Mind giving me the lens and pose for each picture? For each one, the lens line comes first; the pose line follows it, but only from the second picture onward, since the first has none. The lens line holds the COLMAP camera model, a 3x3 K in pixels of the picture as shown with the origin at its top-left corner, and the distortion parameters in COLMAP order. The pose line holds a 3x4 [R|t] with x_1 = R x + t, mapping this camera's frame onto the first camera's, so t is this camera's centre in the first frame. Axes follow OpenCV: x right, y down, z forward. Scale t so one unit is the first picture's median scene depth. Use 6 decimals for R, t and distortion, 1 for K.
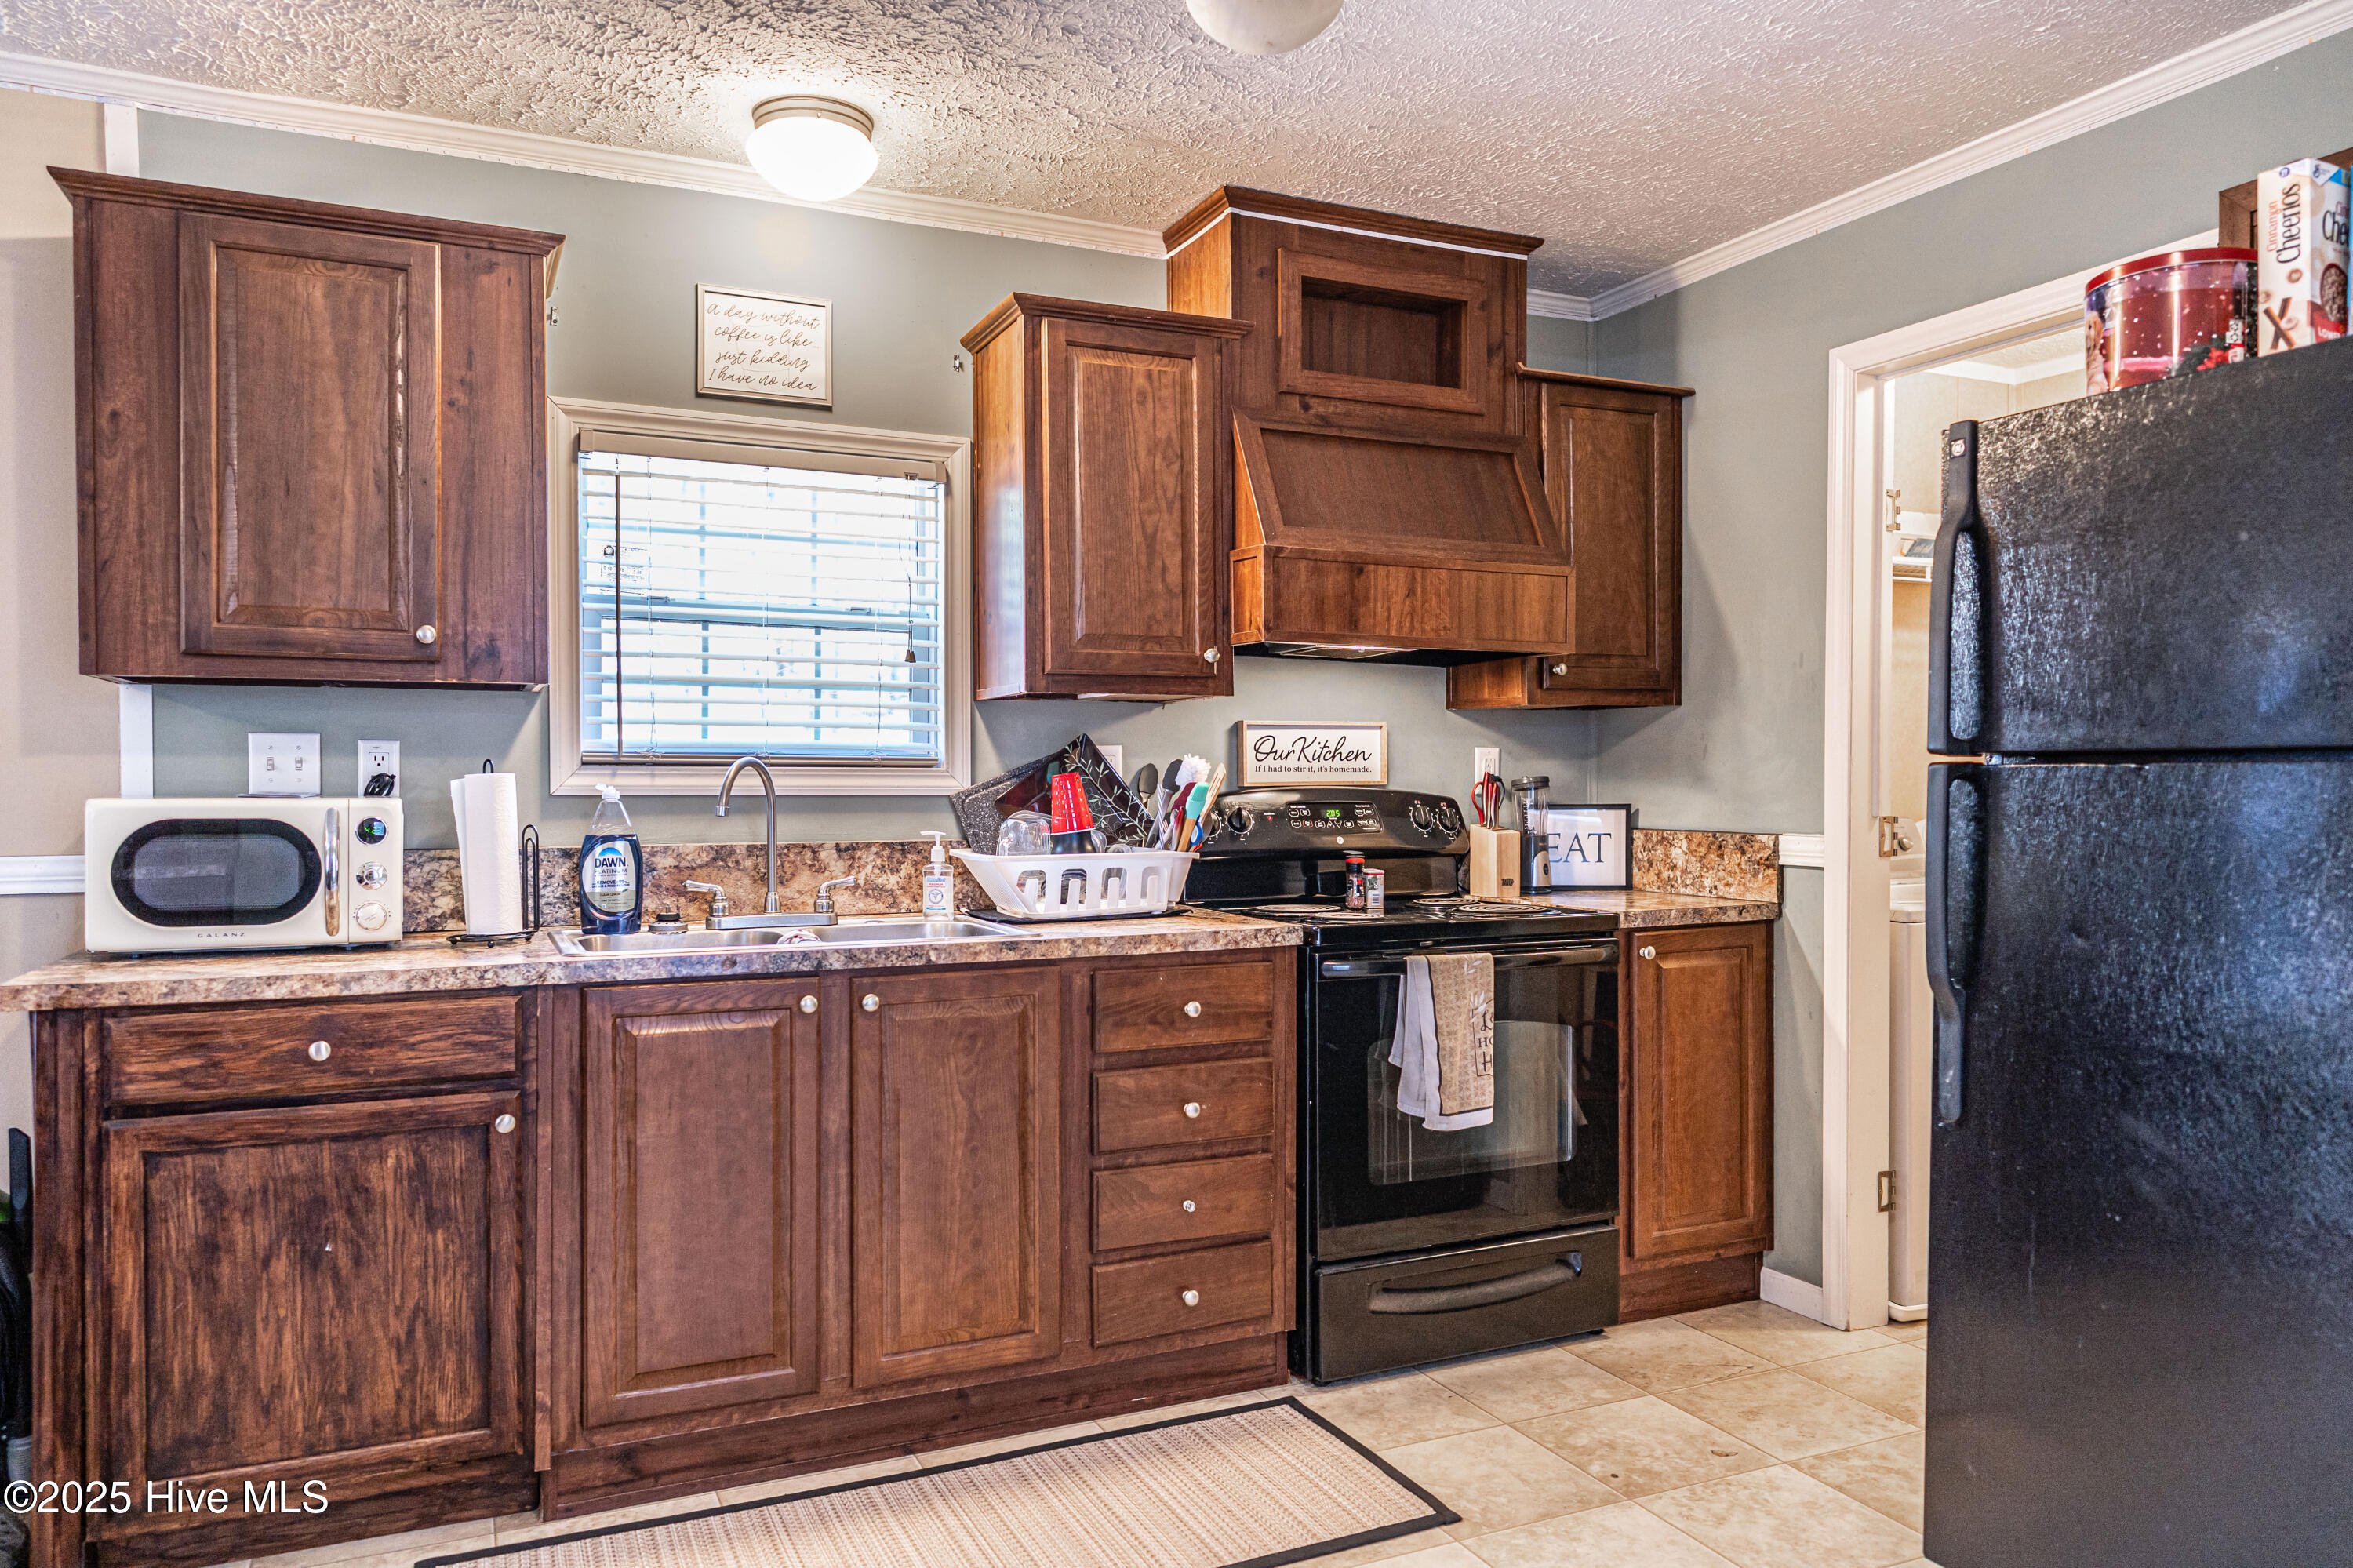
lens RADIAL K [[1582.5, 0, 1164.8], [0, 1582.5, 791.7], [0, 0, 1]] dist [0.002655, 0.005744]
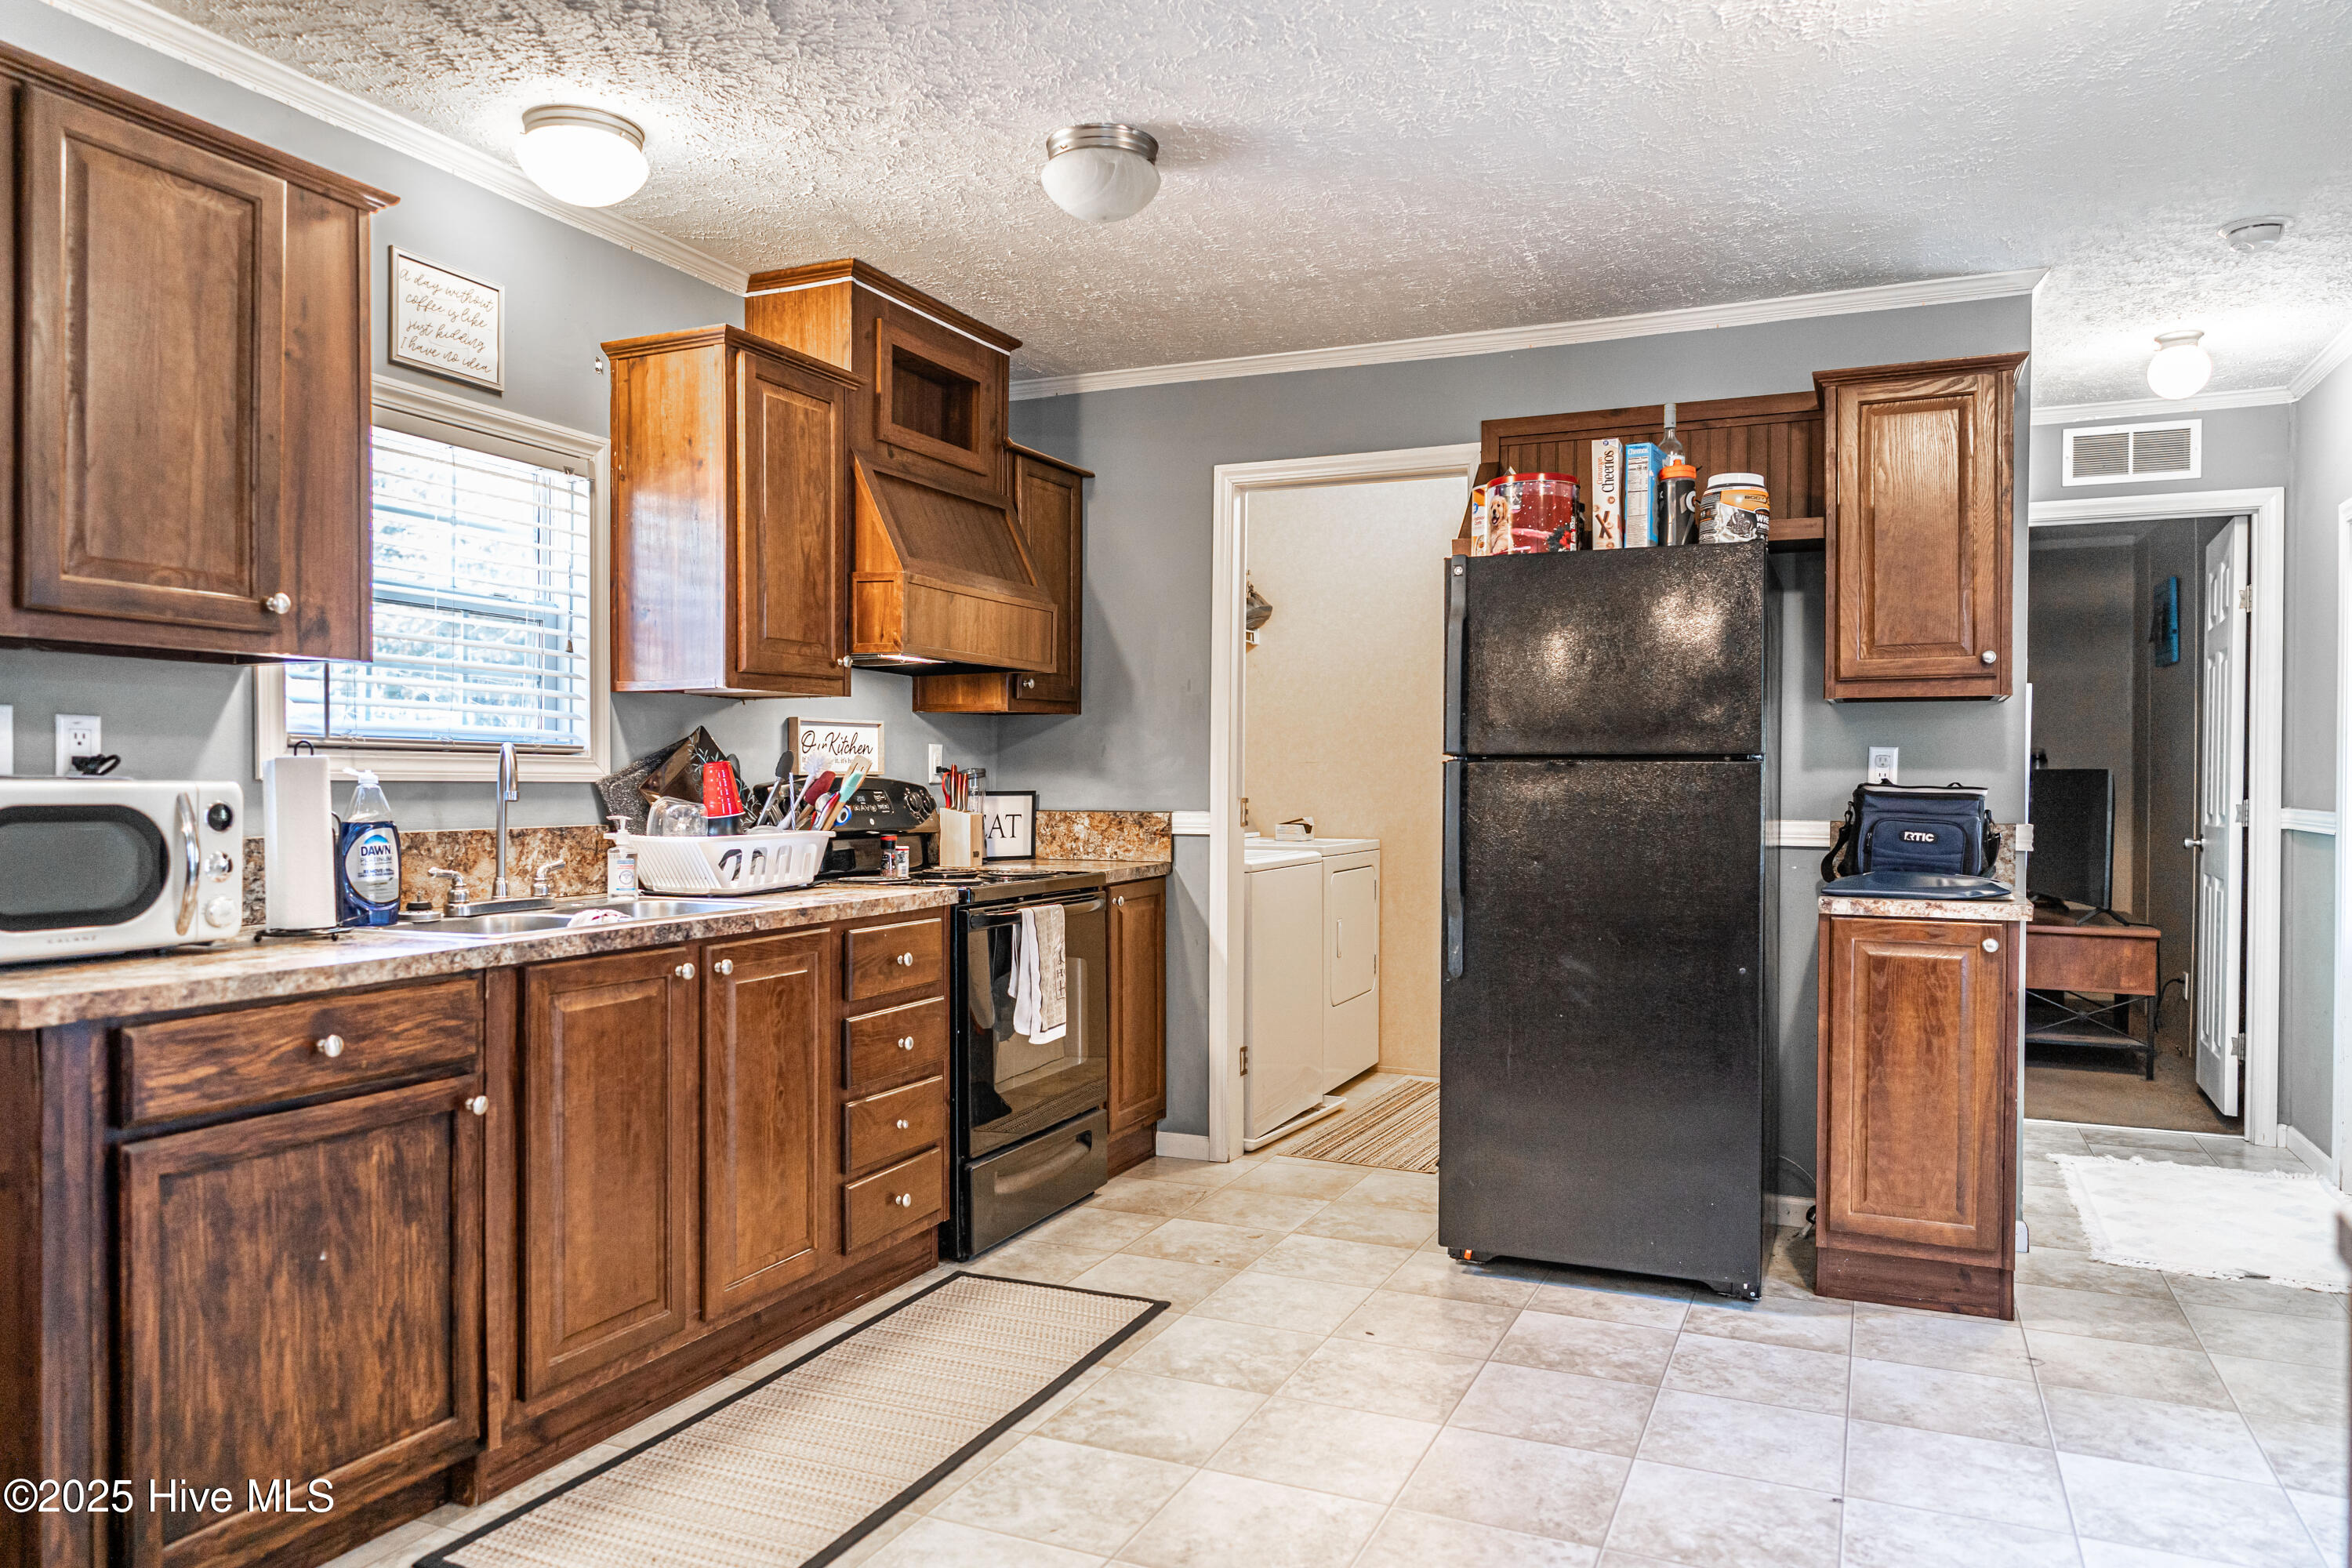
lens RADIAL K [[1581.7, 0, 1164.3], [0, 1581.7, 791.7], [0, 0, 1]] dist [0.002655, 0.005744]
pose [[0.754112, -0.002091, 0.656742, -0.633635], [0.000933, 0.999997, 0.002113, 0.008087], [-0.656745, -0.000980, 0.754112, -0.031713]]
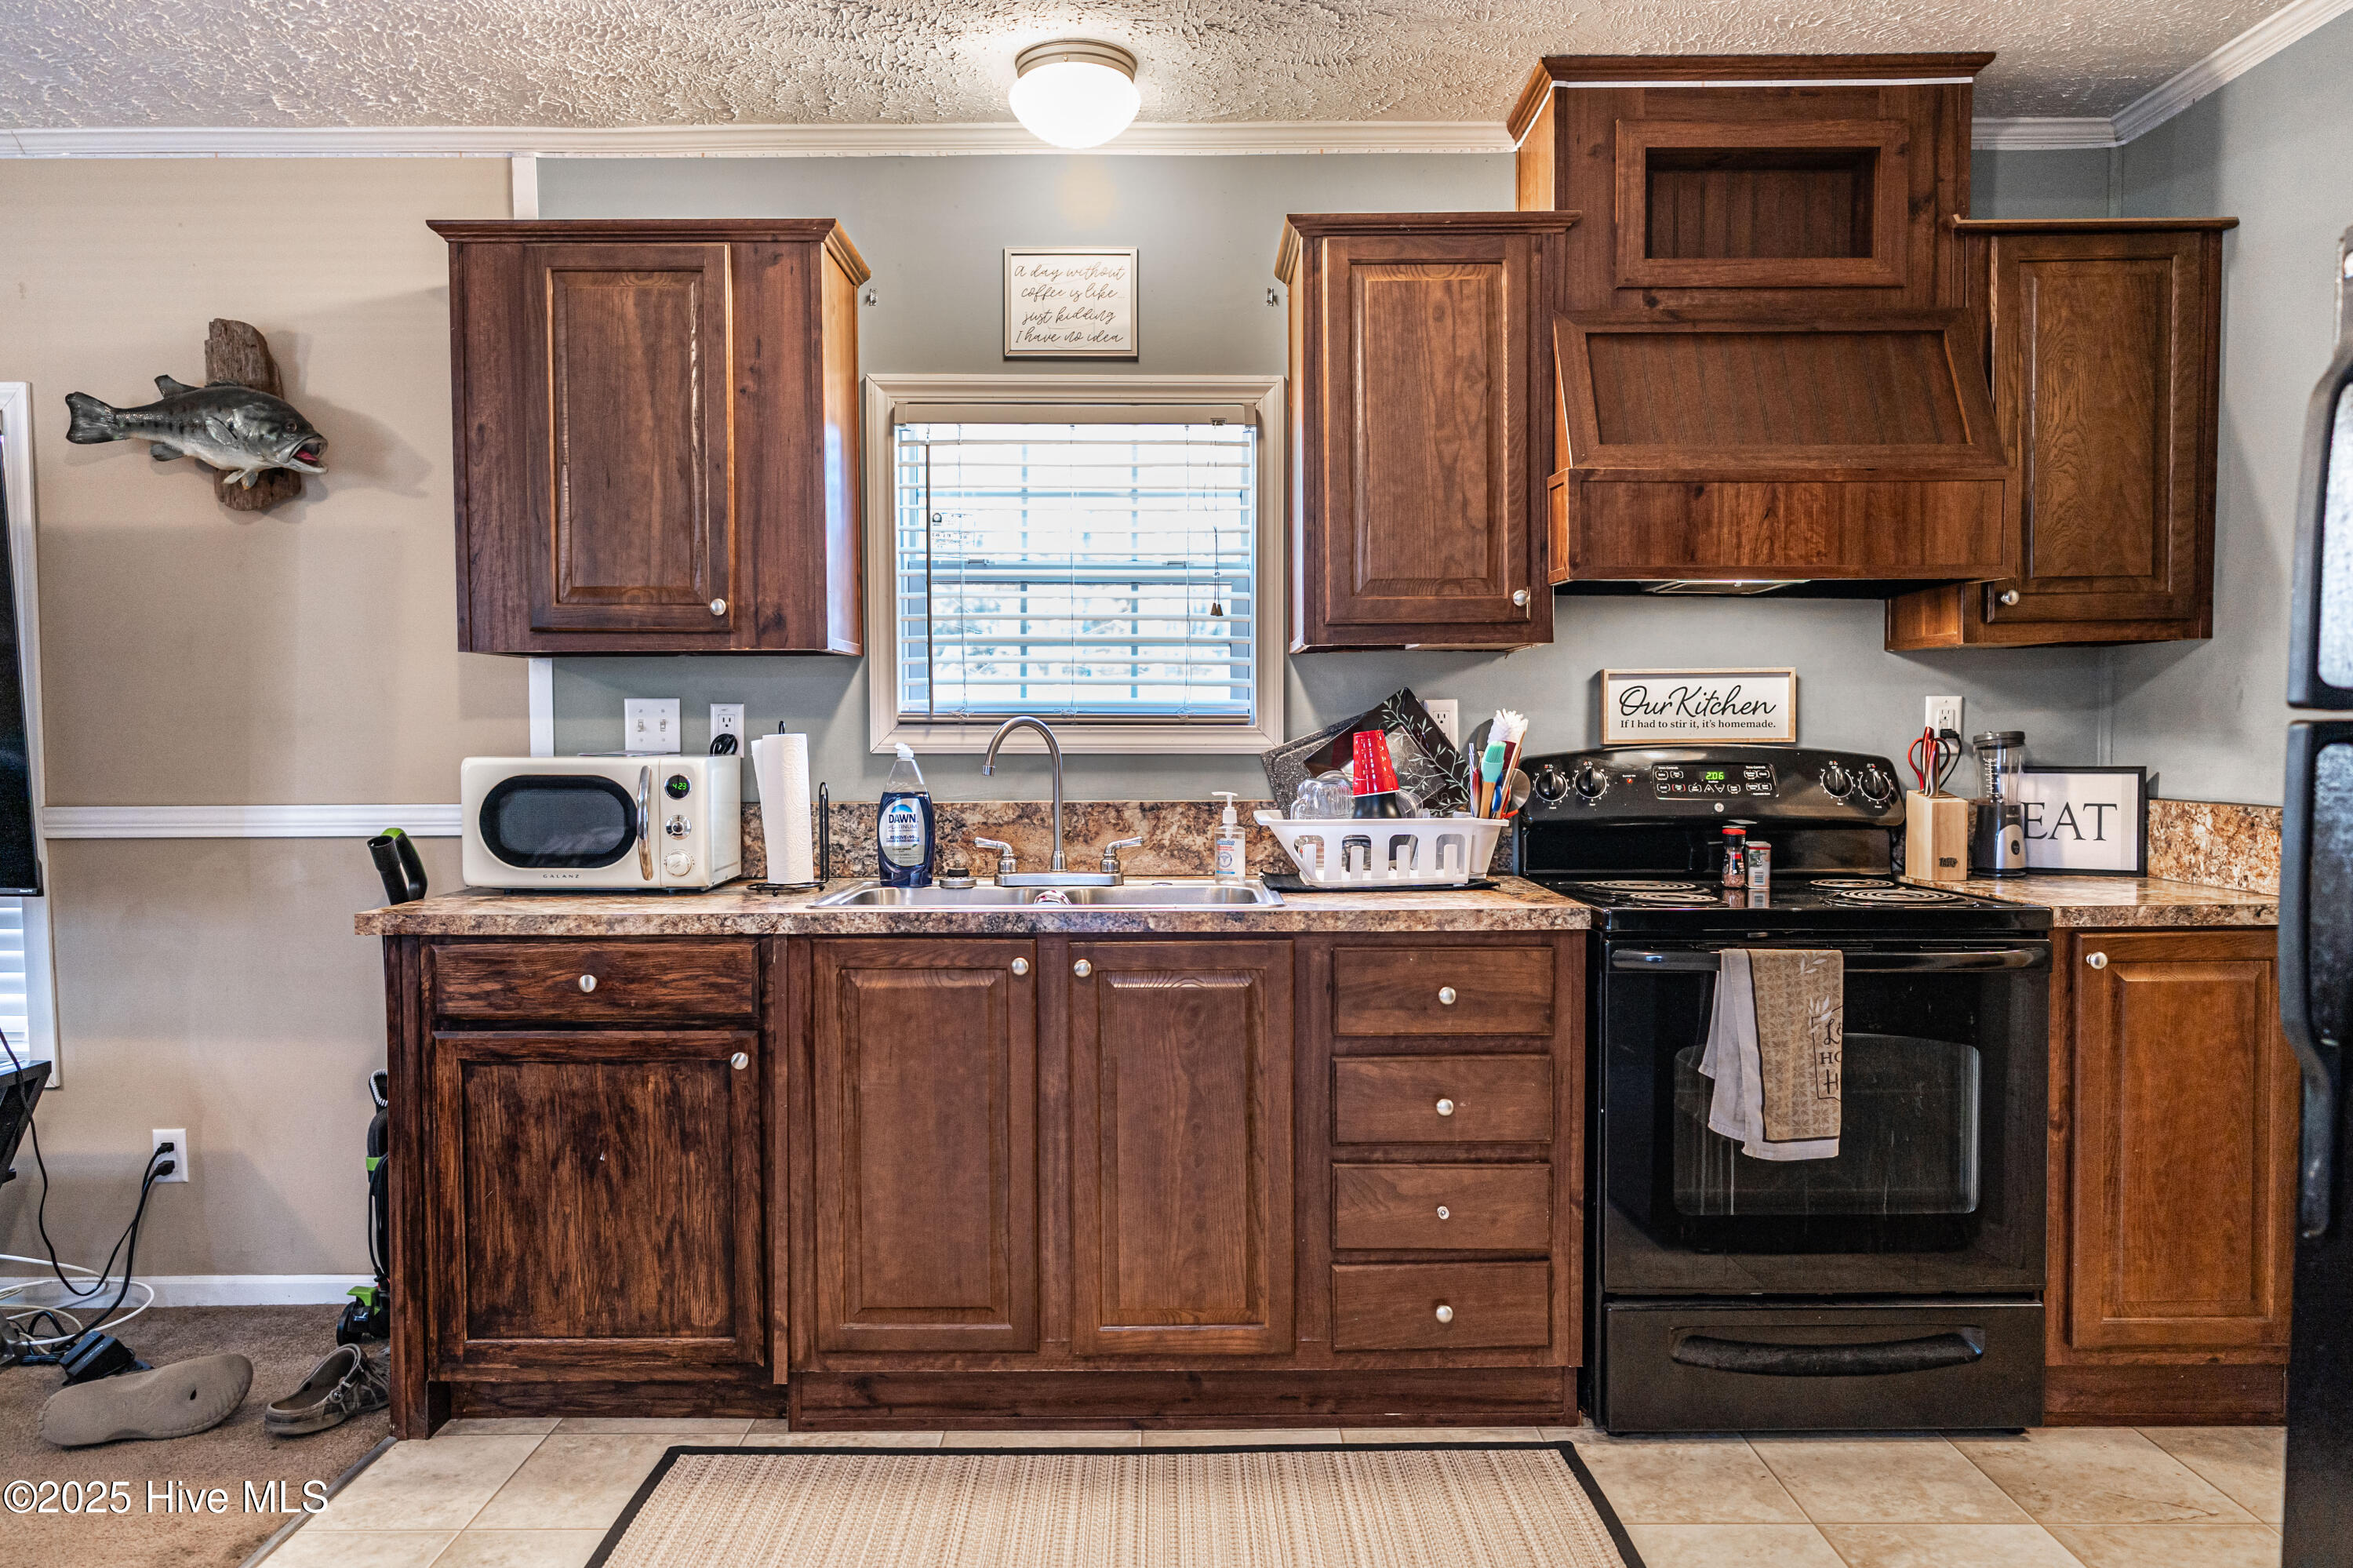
lens RADIAL K [[1601.4, 0, 1166.3], [0, 1601.4, 787.9], [0, 0, 1]] dist [0.002549, 0.004263]
pose [[0.910139, 0.012959, -0.414101, 0.251828], [-0.000273, 0.999529, 0.030681, -0.008164], [0.414304, -0.027811, 0.909714, 0.113181]]
